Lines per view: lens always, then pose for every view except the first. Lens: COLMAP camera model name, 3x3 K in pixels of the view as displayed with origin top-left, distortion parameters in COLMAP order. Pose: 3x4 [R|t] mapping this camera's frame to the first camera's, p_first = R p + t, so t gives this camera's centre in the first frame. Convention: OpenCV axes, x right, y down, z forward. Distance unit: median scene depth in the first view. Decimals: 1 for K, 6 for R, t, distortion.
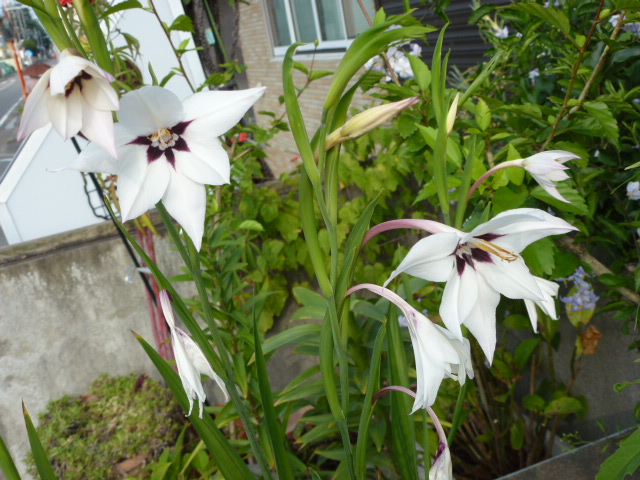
lens RADIAL K [[809.5, 0, 320.0], [0, 809.5, 240.0], [0, 0, 1]] dist [-0.026158, -0.044499]
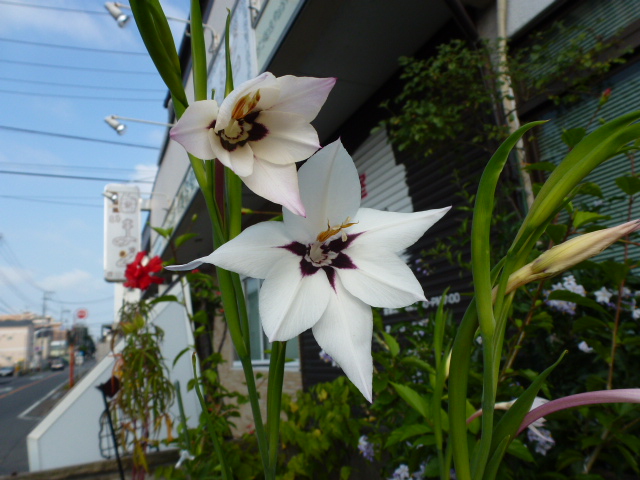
lens RADIAL K [[471.5, 0, 320.1], [0, 471.5, 229.7], [0, 0, 1]] dist [-0.039068, 0.007853]
pose [[0.988128, 0.119731, 0.096264, -0.119349], [-0.055942, 0.863993, -0.500386, 0.042707], [-0.143083, 0.489060, 0.860434, 0.292546]]
